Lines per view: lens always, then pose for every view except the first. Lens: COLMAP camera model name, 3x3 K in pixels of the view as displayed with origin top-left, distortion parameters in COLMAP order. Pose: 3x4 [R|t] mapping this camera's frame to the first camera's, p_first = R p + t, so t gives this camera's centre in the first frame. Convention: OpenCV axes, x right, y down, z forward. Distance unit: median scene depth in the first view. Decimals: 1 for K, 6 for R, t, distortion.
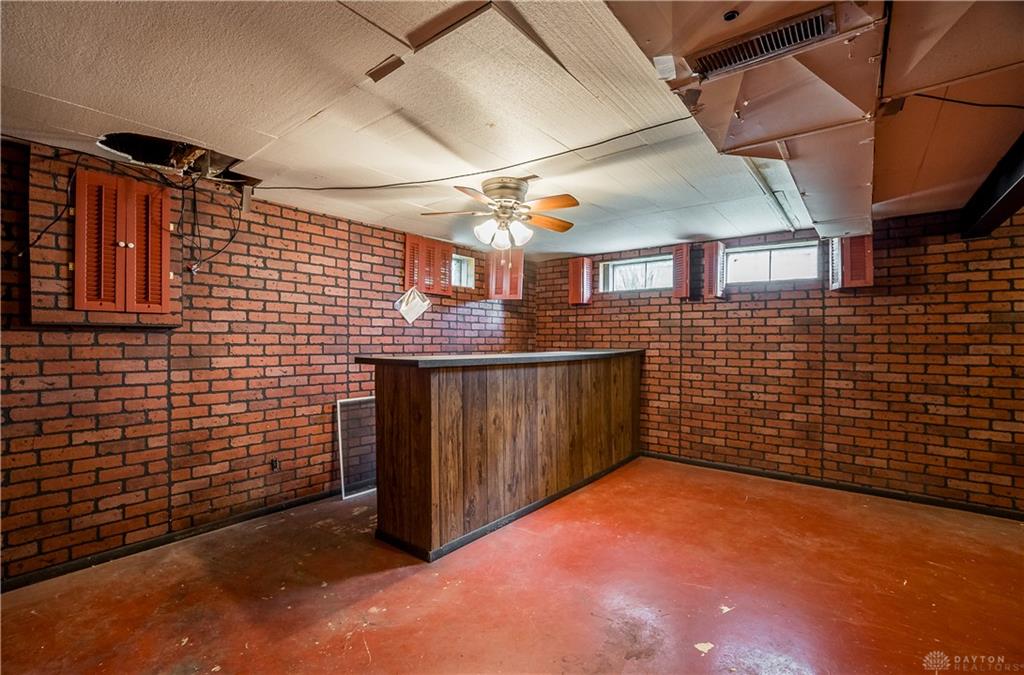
lens RADIAL K [[453.6, 0, 514.1], [0, 453.6, 337.1], [0, 0, 1]] dist [-0.038060, 0.002695]
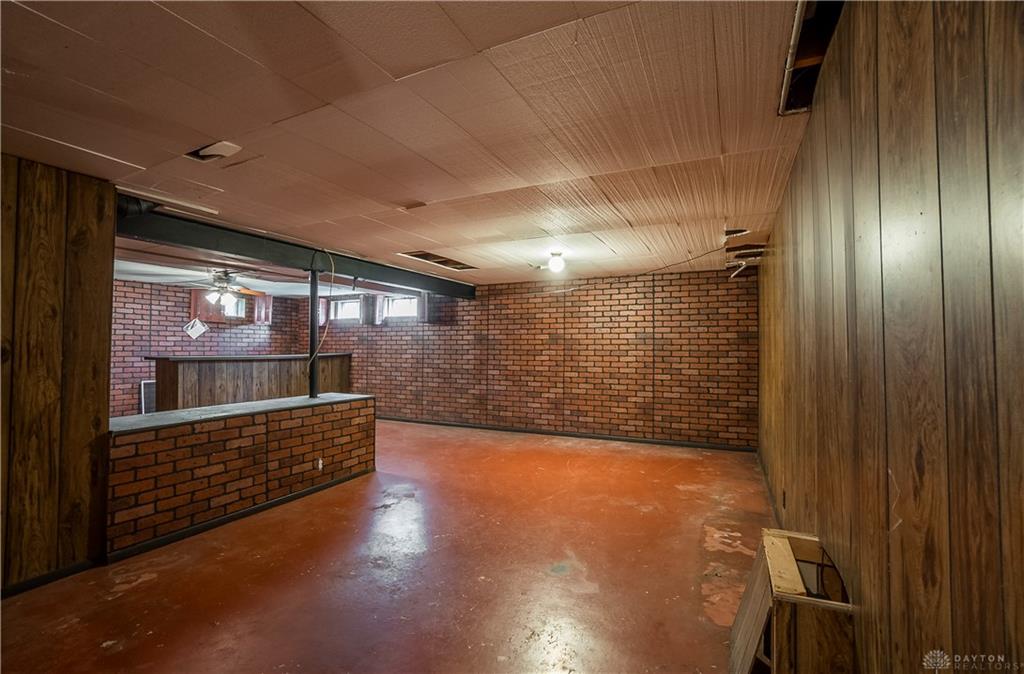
lens RADIAL K [[453.6, 0, 510.6], [0, 453.6, 336.7], [0, 0, 1]] dist [-0.038060, 0.002695]
pose [[0.976686, 0.001011, 0.214670, 0.686513], [0.003053, 0.999822, -0.018600, -0.003769], [-0.214650, 0.018822, 0.976510, -1.084470]]
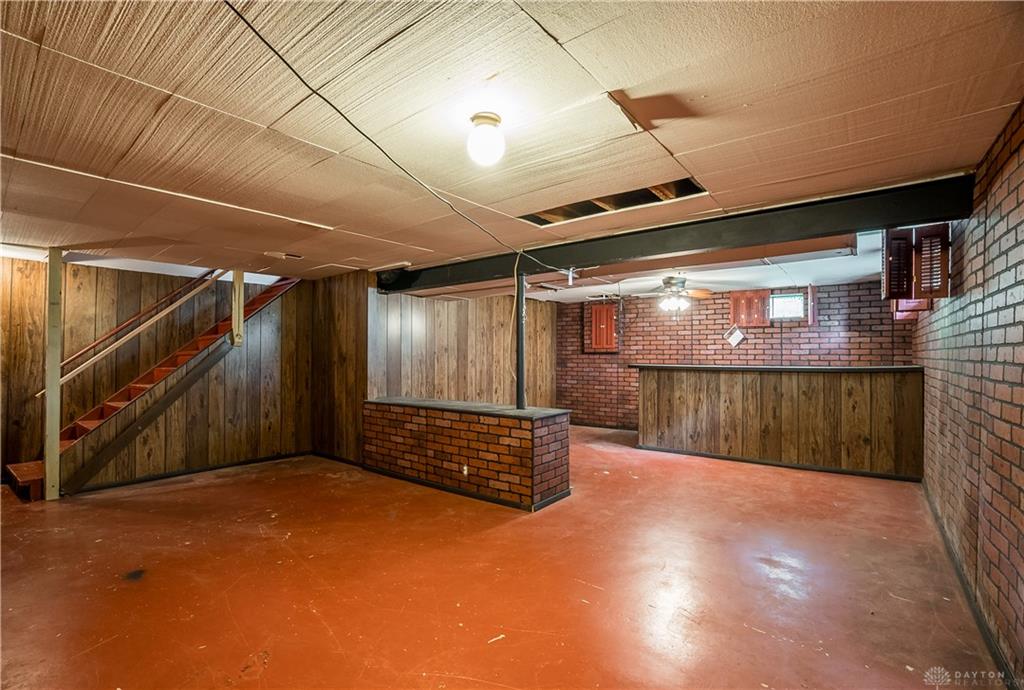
lens RADIAL K [[458.4, 0, 489.6], [0, 458.4, 356.6], [0, 0, 1]] dist [-0.056332, -0.000306]
pose [[-0.024447, -0.002843, -0.999697, 1.614094], [0.005032, 0.999983, -0.002967, 0.006005], [0.999688, -0.005103, -0.024432, 0.193226]]
